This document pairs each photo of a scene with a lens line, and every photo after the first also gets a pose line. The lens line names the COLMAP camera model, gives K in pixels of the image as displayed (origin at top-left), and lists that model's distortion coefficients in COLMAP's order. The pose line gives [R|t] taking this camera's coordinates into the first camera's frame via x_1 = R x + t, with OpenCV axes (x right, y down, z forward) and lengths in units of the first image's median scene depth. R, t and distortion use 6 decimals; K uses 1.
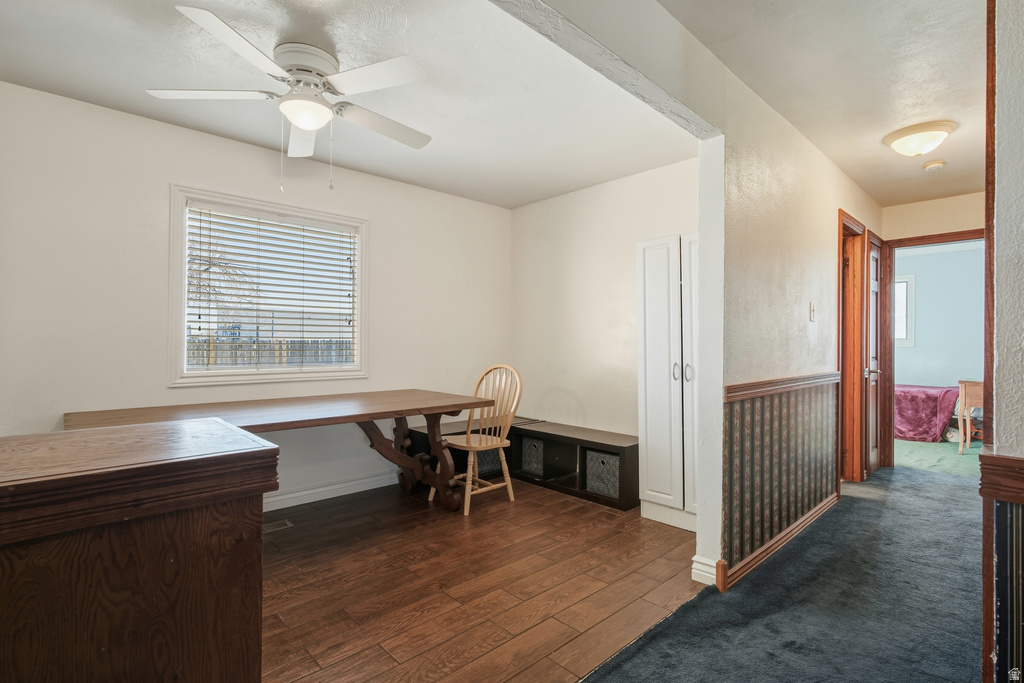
lens RADIAL K [[478.0, 0, 510.5], [0, 478.0, 340.3], [0, 0, 1]] dist [-0.001933, 0.000838]
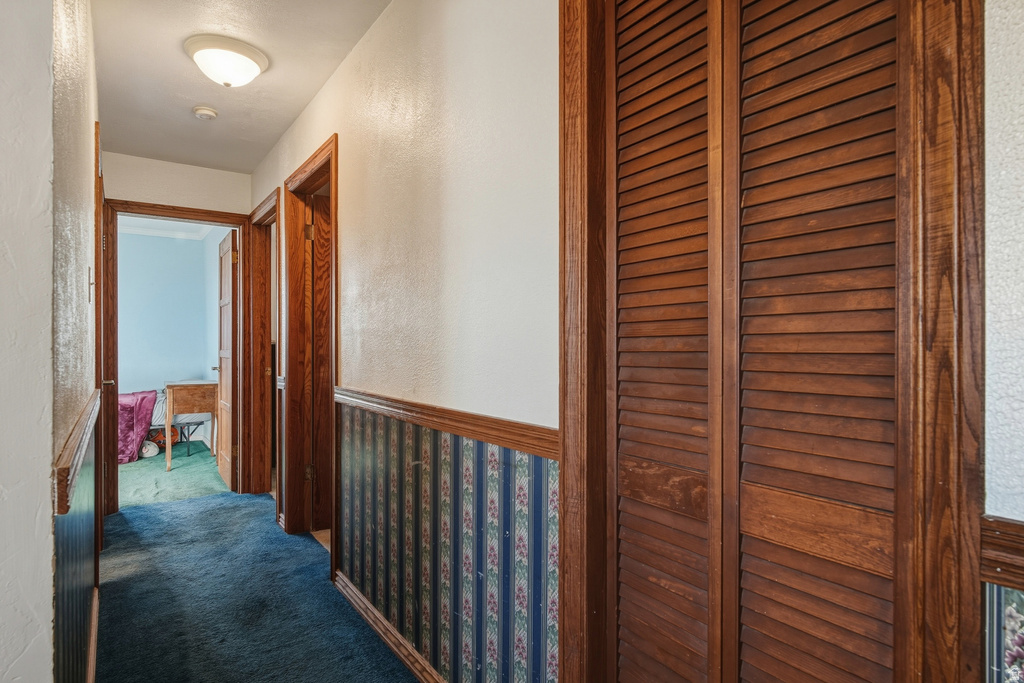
lens RADIAL K [[578.8, 0, 510.9], [0, 578.8, 341.6], [0, 0, 1]] dist [-0.007886, -0.001047]
pose [[0.159961, -0.011919, 0.987051, 0.023869], [0.002712, 0.999929, 0.011635, -0.001974], [-0.987120, 0.000816, 0.159982, 0.207644]]
